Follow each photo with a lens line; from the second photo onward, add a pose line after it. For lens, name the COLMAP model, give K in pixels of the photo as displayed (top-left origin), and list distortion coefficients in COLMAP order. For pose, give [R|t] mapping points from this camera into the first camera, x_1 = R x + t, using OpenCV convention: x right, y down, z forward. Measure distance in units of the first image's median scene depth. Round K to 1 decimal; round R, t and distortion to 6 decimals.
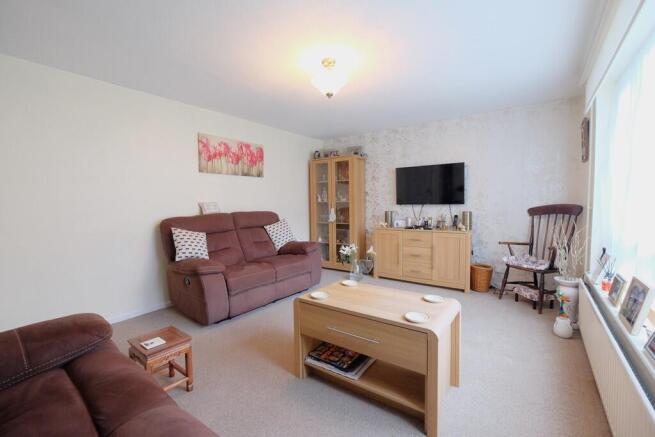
lens RADIAL K [[284.6, 0, 326.5], [0, 284.6, 221.4], [0, 0, 1]] dist [-0.004096, 0.000537]
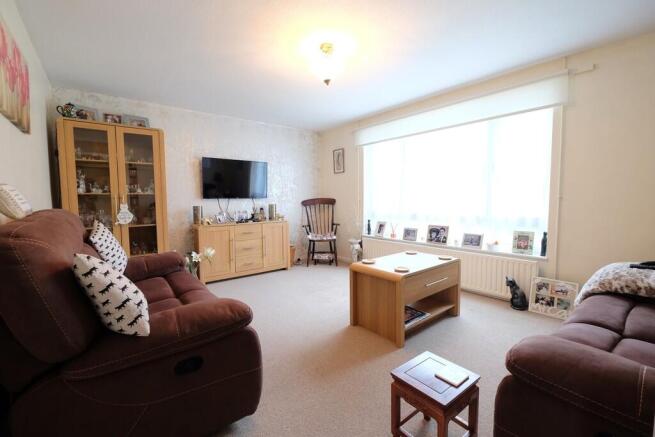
lens RADIAL K [[284.6, 0, 326.4], [0, 284.6, 216.6], [0, 0, 1]] dist [-0.004096, 0.000537]
pose [[0.256127, -0.055132, 0.965070, -0.592601], [0.064333, 0.997131, 0.039890, -0.015465], [-0.964500, 0.051869, 0.258939, 0.465624]]
